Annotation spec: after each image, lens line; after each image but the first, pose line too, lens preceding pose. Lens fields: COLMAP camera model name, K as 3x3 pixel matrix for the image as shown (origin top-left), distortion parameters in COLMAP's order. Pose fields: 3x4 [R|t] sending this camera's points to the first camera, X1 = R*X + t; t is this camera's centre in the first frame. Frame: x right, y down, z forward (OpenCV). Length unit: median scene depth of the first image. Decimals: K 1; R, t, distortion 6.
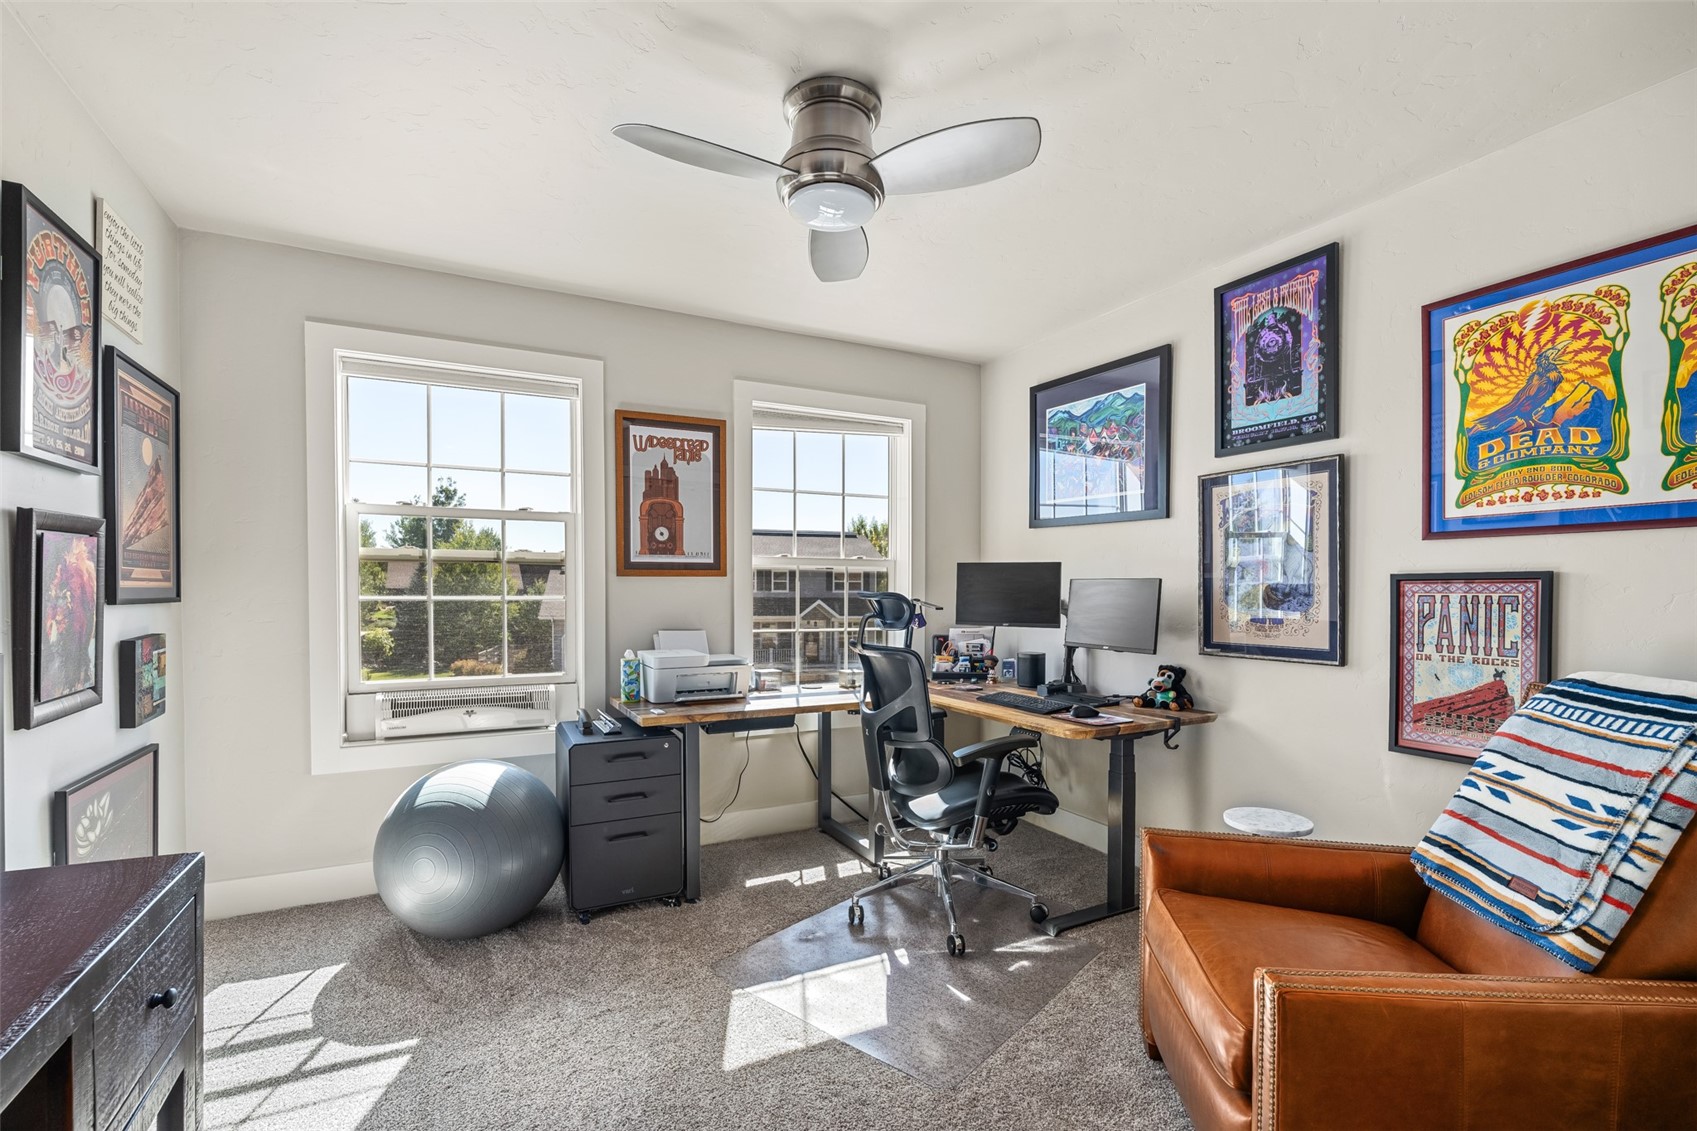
lens RADIAL K [[761.9, 0, 846.0], [0, 761.9, 607.1], [0, 0, 1]] dist [-0.015105, 0.002310]
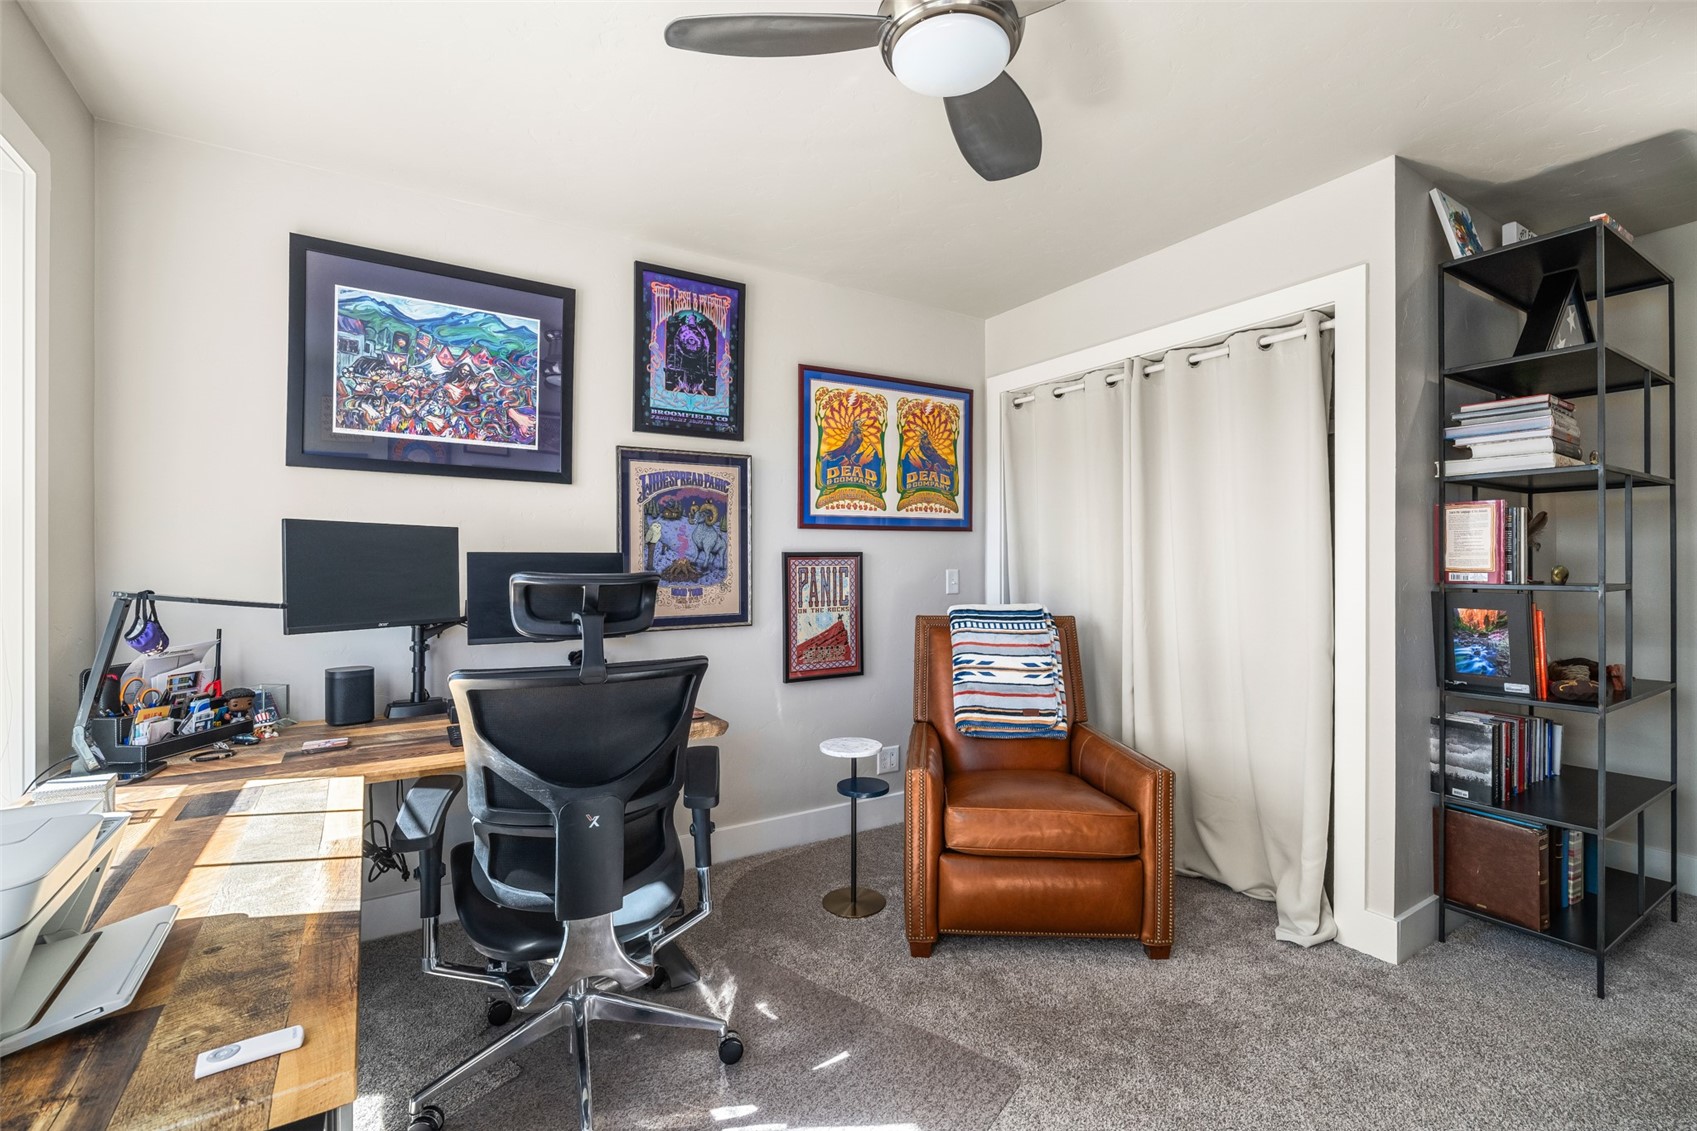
lens RADIAL K [[761.9, 0, 845.9], [0, 761.9, 559.8], [0, 0, 1]] dist [-0.015105, 0.002310]
pose [[-0.091904, -0.000164, 0.995768, -0.681483], [0.027868, 0.999608, 0.002737, -0.032300], [-0.995378, 0.028001, -0.091863, 1.071944]]
